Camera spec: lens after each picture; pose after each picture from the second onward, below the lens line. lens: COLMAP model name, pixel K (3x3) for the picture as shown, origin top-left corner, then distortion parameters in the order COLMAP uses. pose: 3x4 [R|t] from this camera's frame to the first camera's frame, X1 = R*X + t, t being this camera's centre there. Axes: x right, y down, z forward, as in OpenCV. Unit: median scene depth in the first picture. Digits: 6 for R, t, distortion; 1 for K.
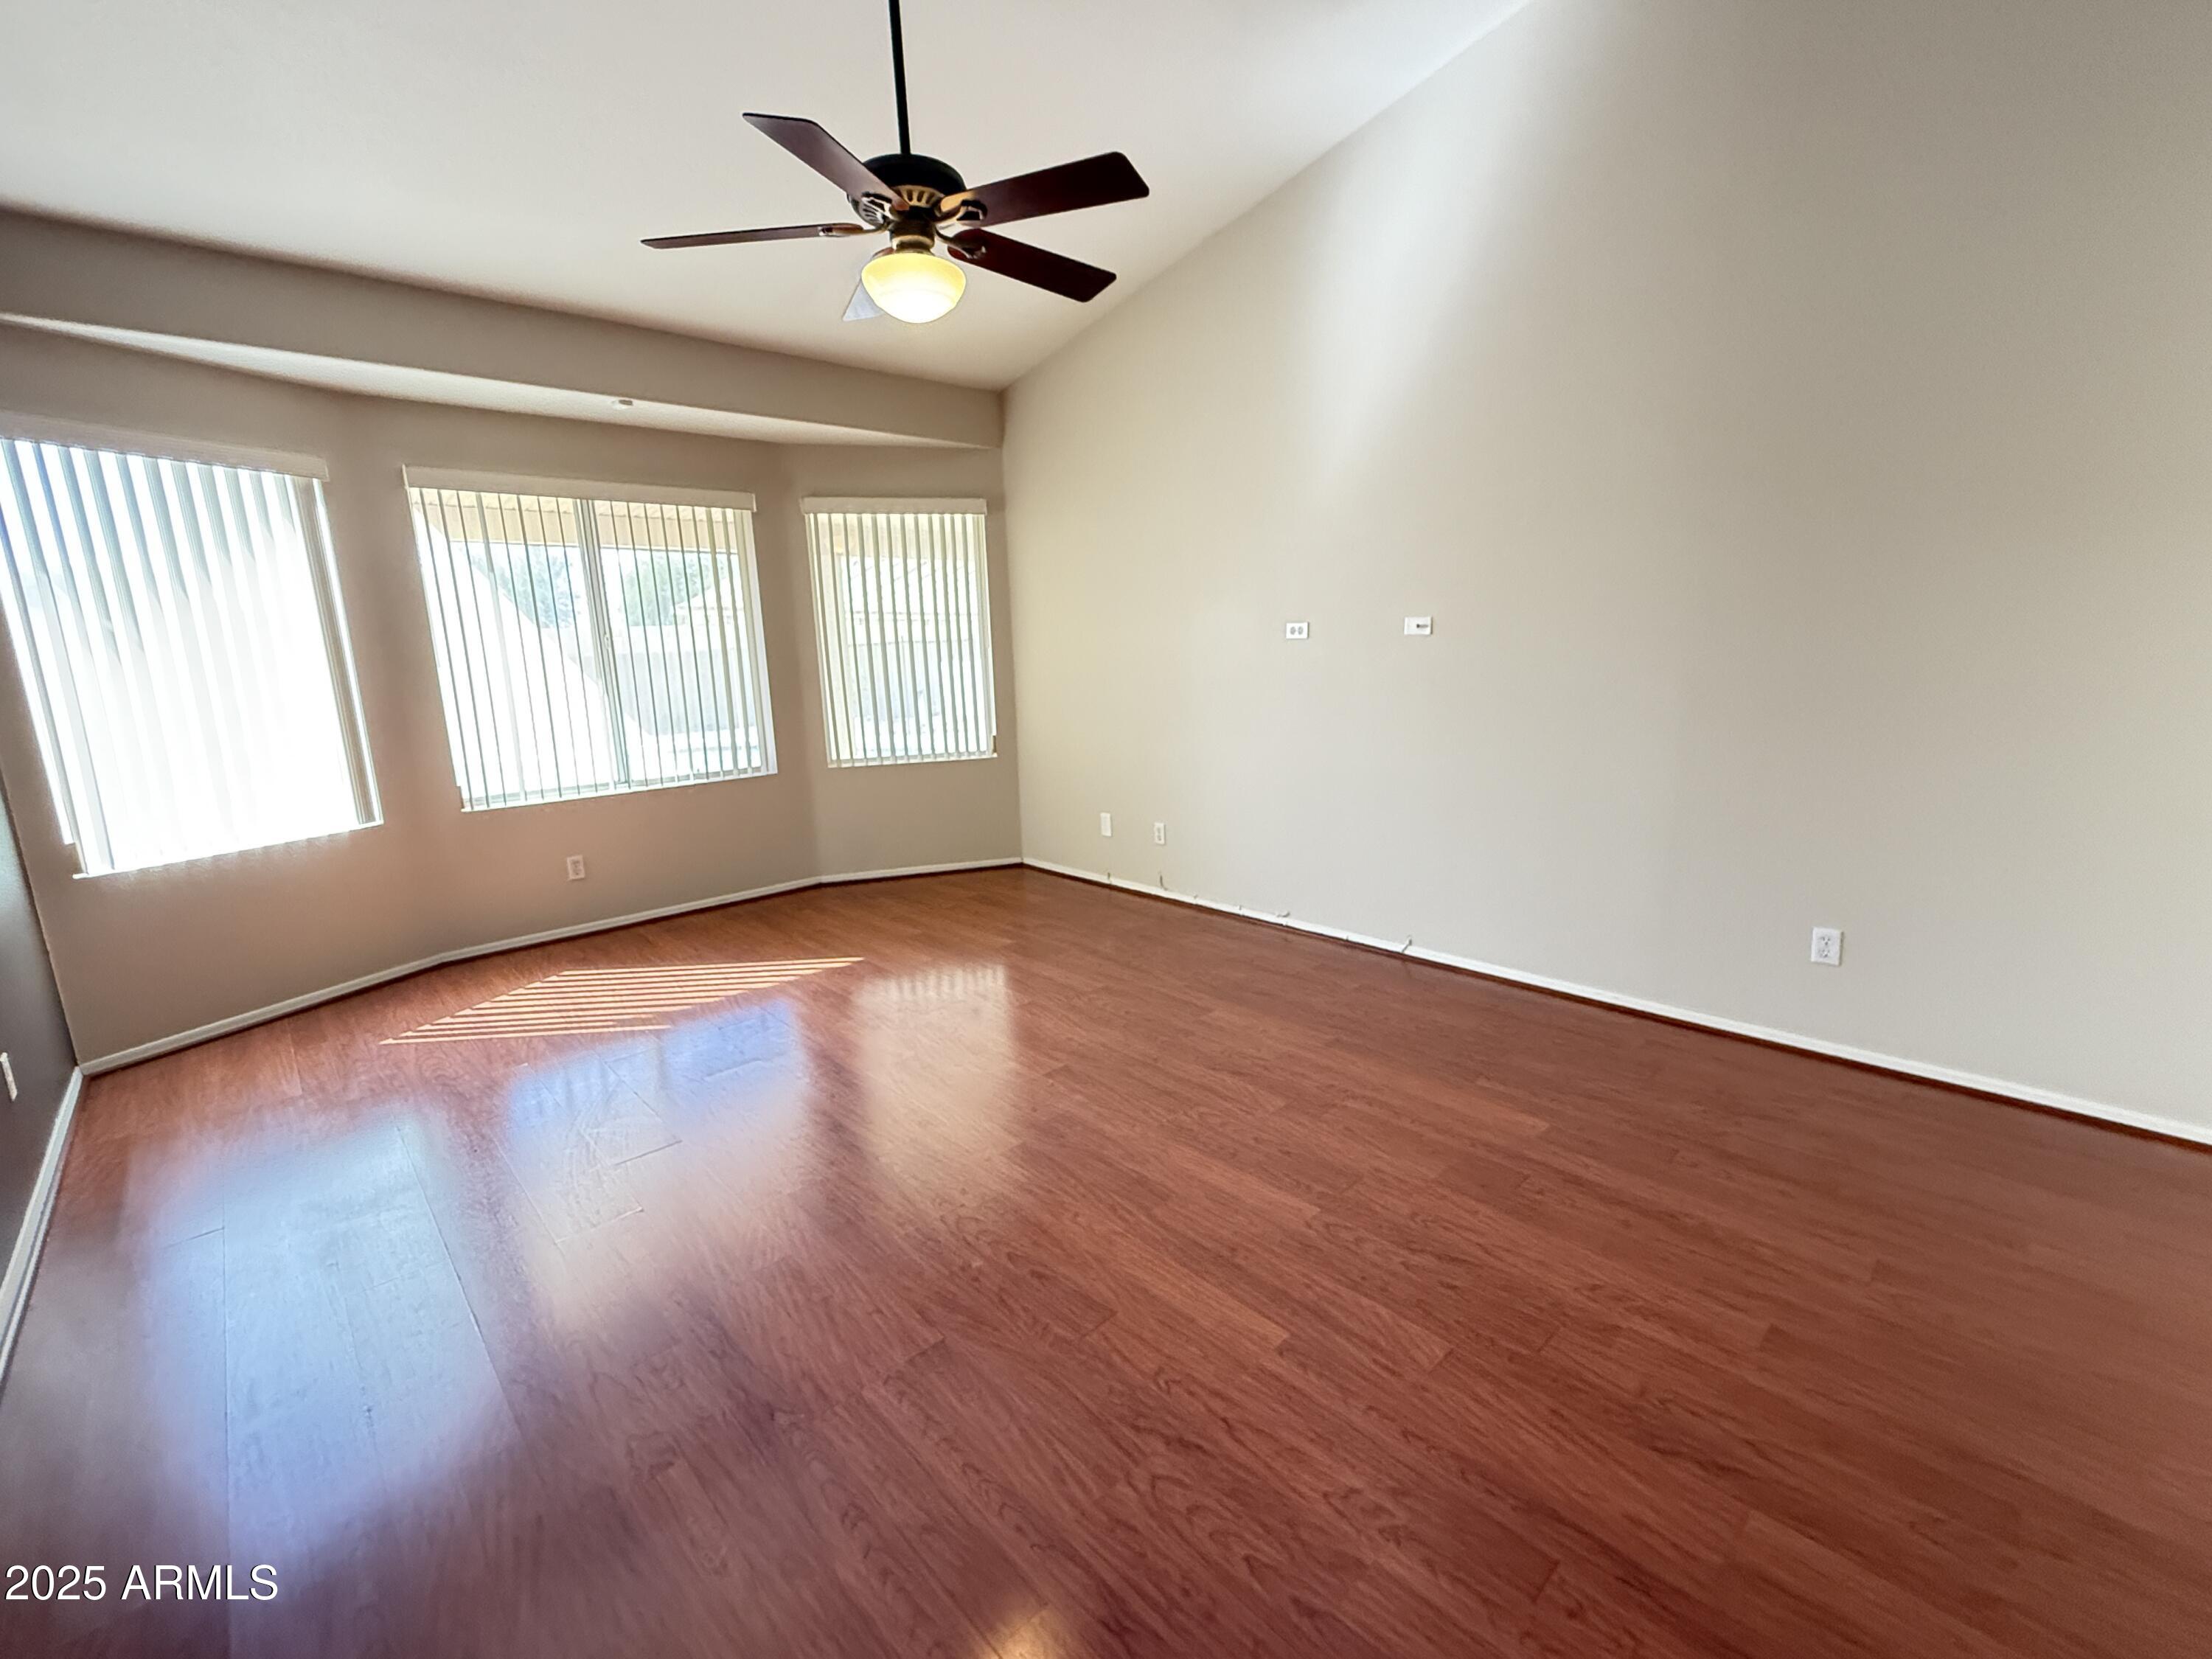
lens RADIAL K [[954.6, 0, 1109.2], [0, 954.6, 831.0], [0, 0, 1]] dist [0.002195, 0.000108]
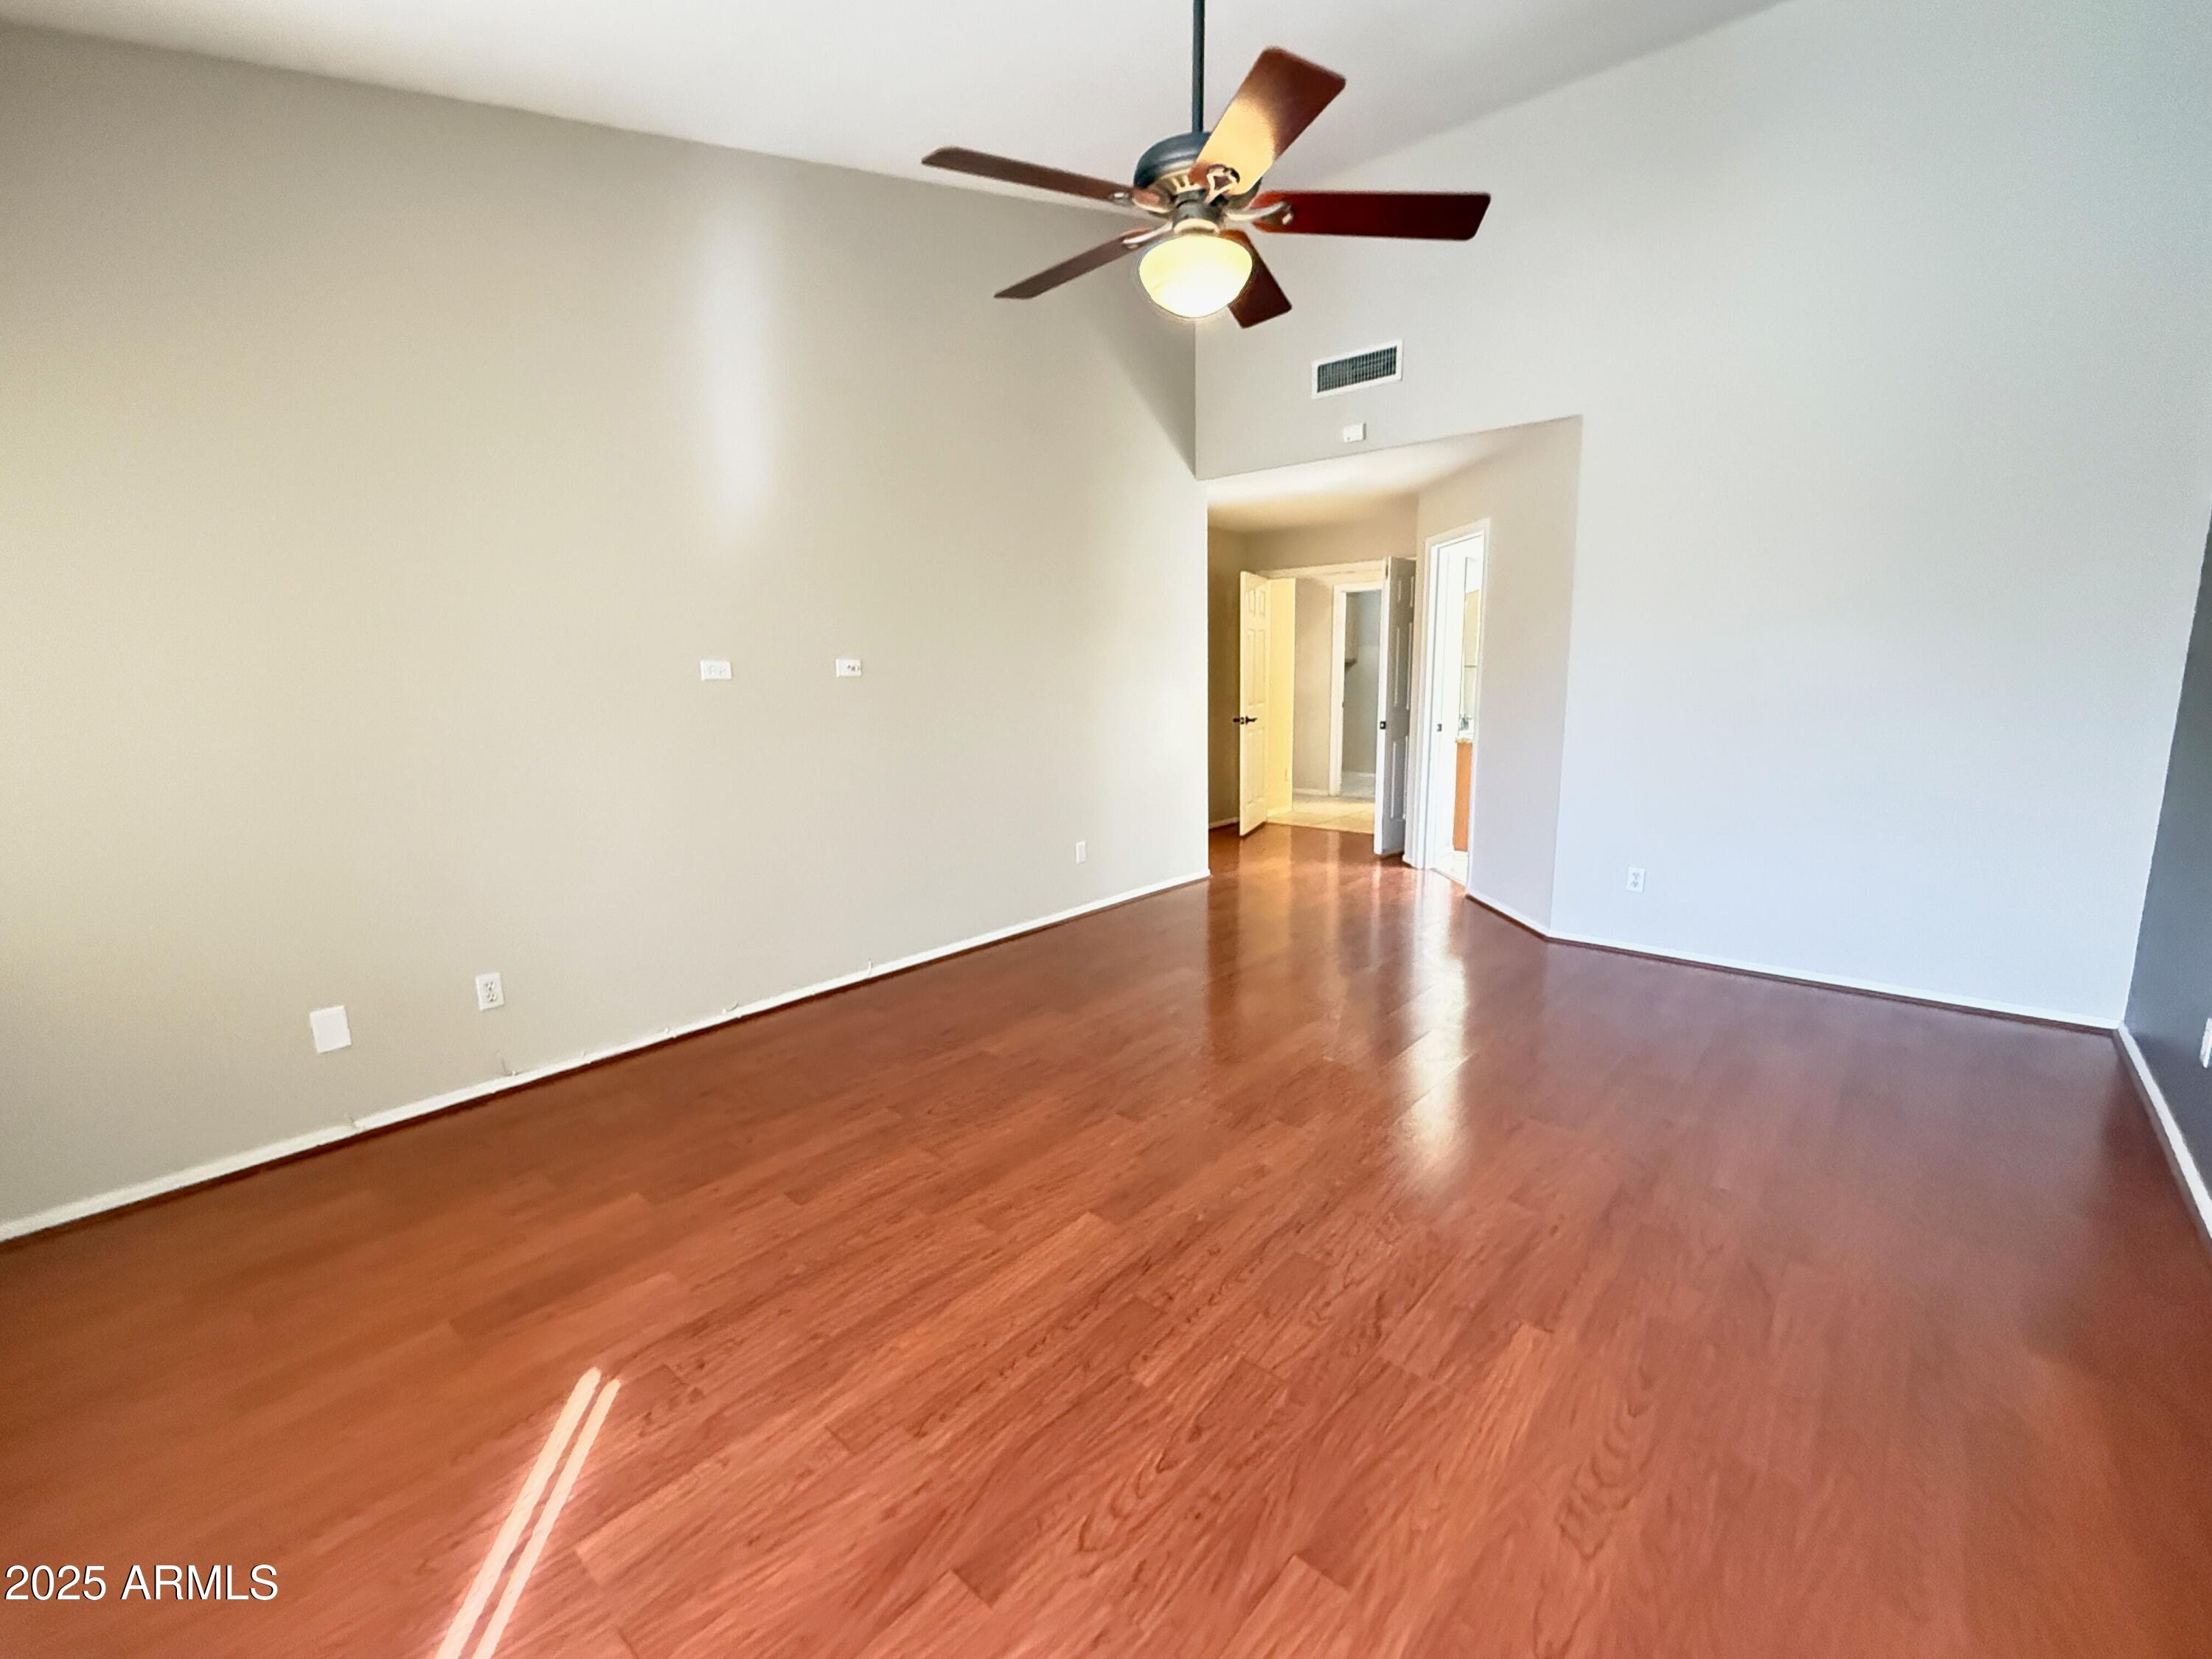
lens RADIAL K [[954.6, 0, 1128.3], [0, 954.6, 780.7], [0, 0, 1]] dist [0.002195, 0.000108]
pose [[-0.109509, -0.084714, 0.990369, -0.835036], [0.217105, 0.970266, 0.107000, -0.148465], [-0.969986, 0.226732, -0.087861, 0.877450]]
